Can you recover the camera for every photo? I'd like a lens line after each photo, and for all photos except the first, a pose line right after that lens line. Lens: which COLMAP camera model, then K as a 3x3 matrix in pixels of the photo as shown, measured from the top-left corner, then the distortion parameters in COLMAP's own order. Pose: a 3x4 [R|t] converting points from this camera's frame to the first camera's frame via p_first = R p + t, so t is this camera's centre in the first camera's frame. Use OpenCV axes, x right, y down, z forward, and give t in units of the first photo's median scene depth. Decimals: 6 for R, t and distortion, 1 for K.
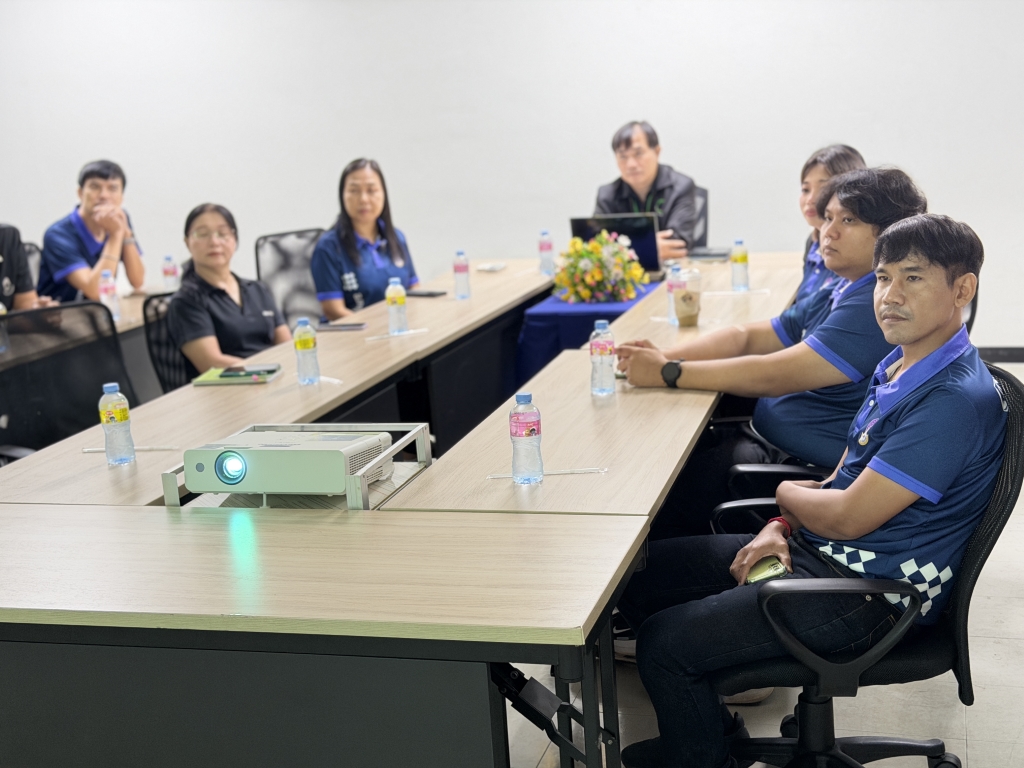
lens RADIAL K [[1433.3, 0, 511.1], [0, 1433.3, 383.7], [0, 0, 1]] dist [0.000591, 0.000000]
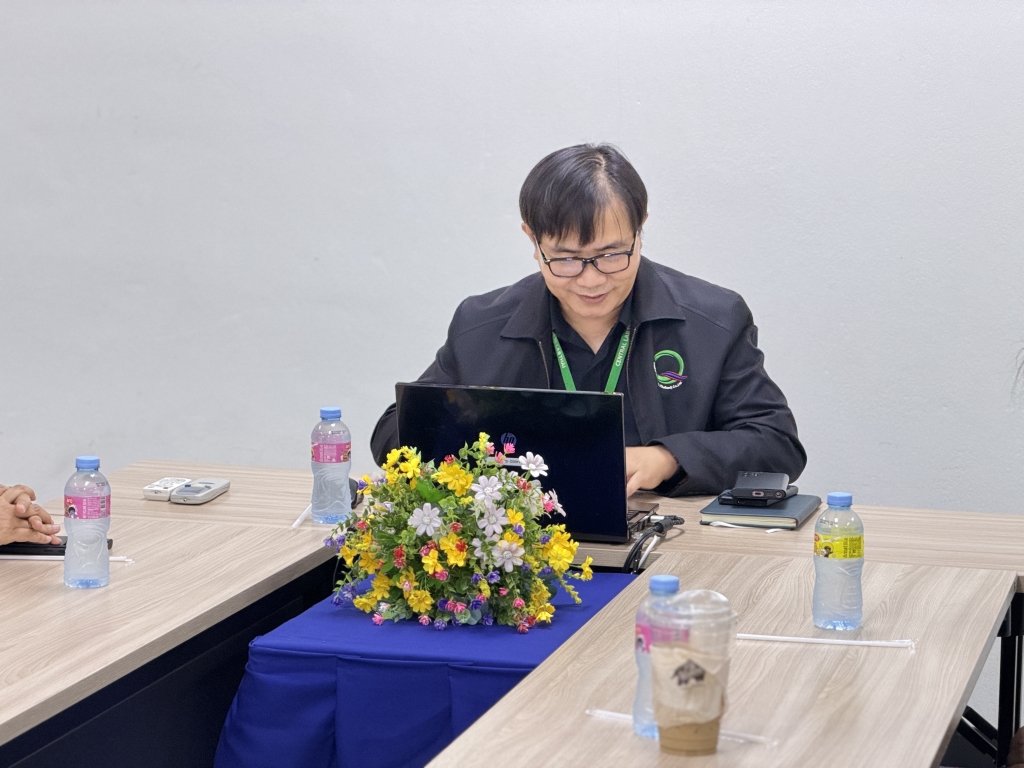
lens RADIAL K [[2985.3, 0, 512.3], [0, 2985.3, 384.2], [0, 0, 1]] dist [0.144002, 0.000000]
pose [[0.994792, 0.080843, 0.062068, 0.023092], [-0.076091, 0.994242, -0.075446, -0.061494], [-0.067810, 0.070331, 0.995216, 0.223408]]
